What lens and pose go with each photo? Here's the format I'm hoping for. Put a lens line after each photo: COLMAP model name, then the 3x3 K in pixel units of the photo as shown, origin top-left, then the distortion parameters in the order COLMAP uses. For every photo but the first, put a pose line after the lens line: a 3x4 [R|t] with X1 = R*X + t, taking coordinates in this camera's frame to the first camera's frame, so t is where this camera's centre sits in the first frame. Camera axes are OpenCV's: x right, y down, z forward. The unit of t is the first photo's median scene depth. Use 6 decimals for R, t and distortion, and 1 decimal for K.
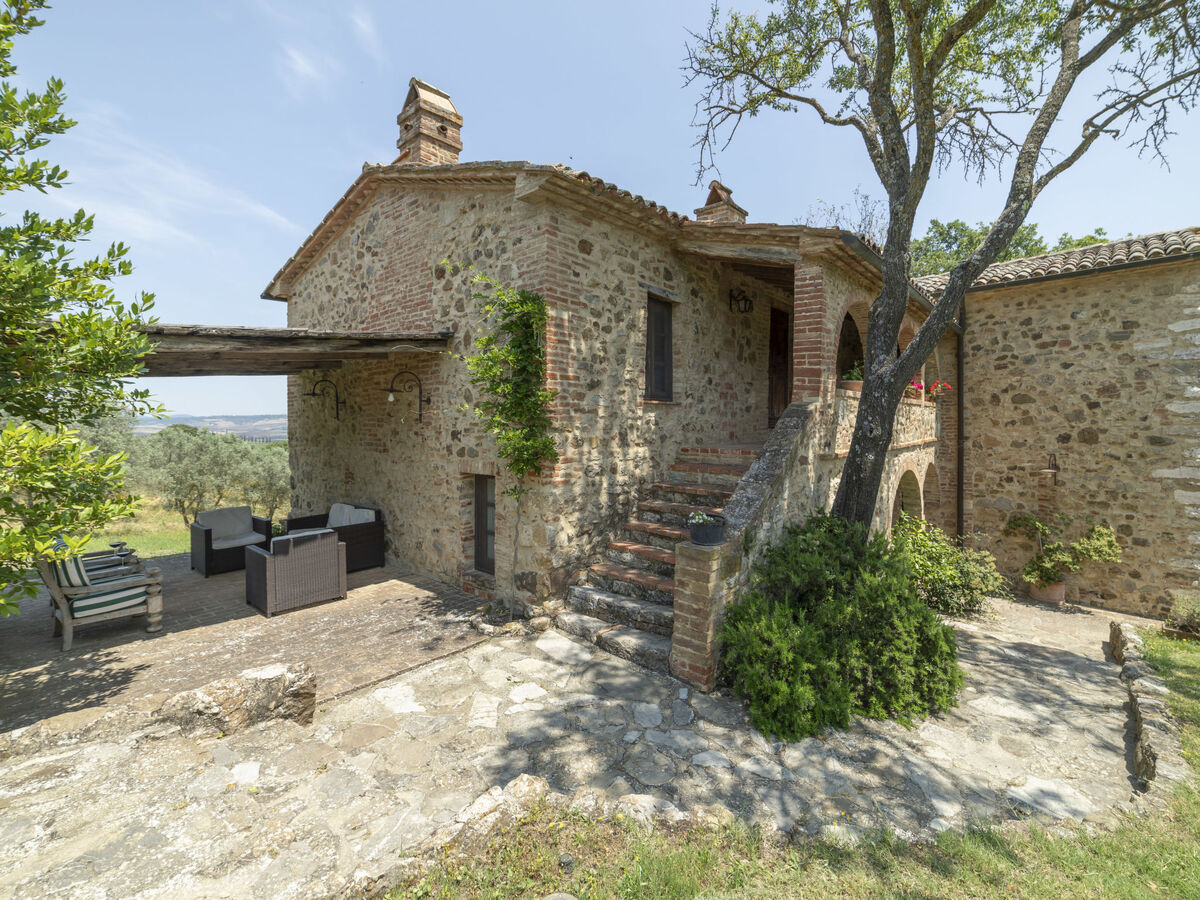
lens RADIAL K [[552.3, 0, 606.0], [0, 552.3, 456.5], [0, 0, 1]] dist [-0.001739, 0.005374]
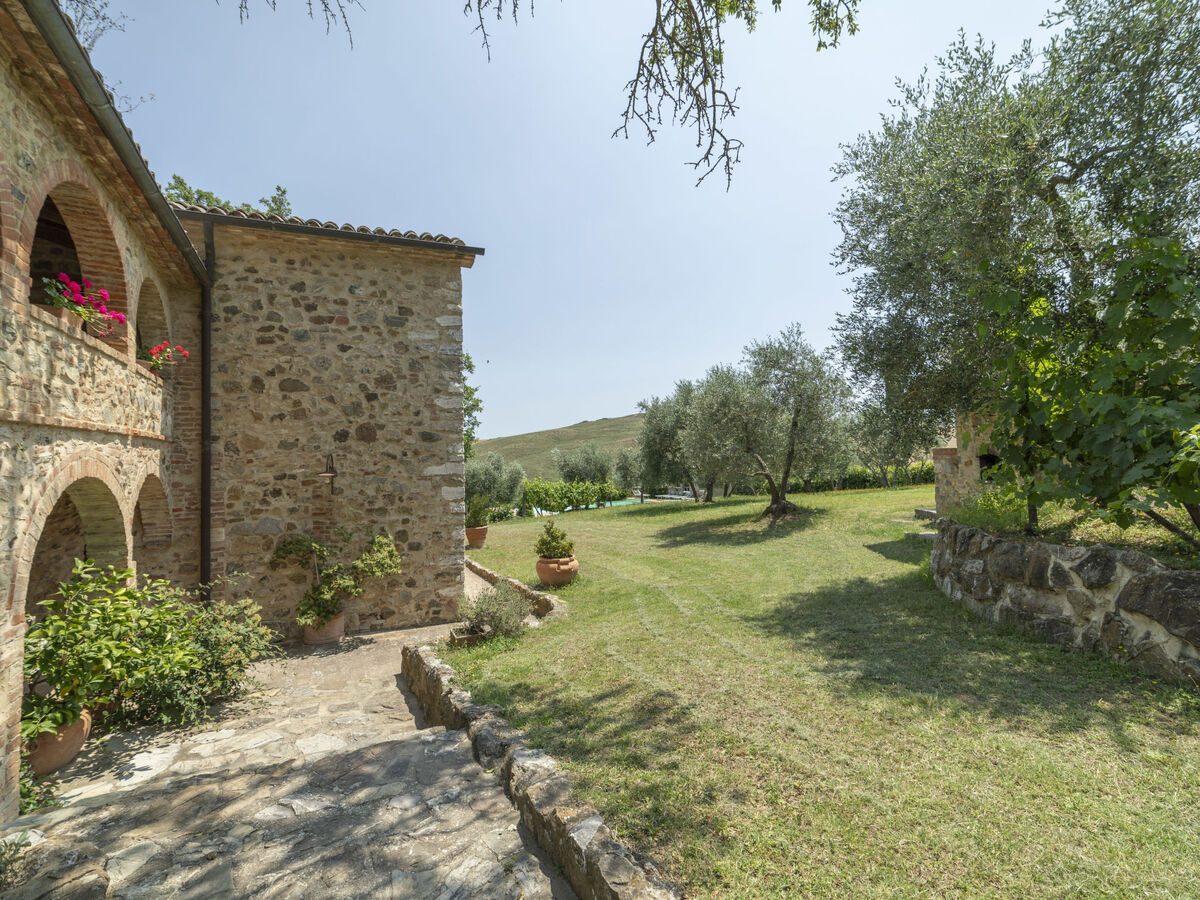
lens RADIAL K [[446.9, 0, 598.9], [0, 446.9, 444.6], [0, 0, 1]] dist [-0.031077, 0.011188]
pose [[0.279387, 0.060810, 0.958251, 0.298279], [0.068616, 0.994176, -0.083096, 0.061867], [-0.957724, 0.088968, 0.273588, 0.446917]]
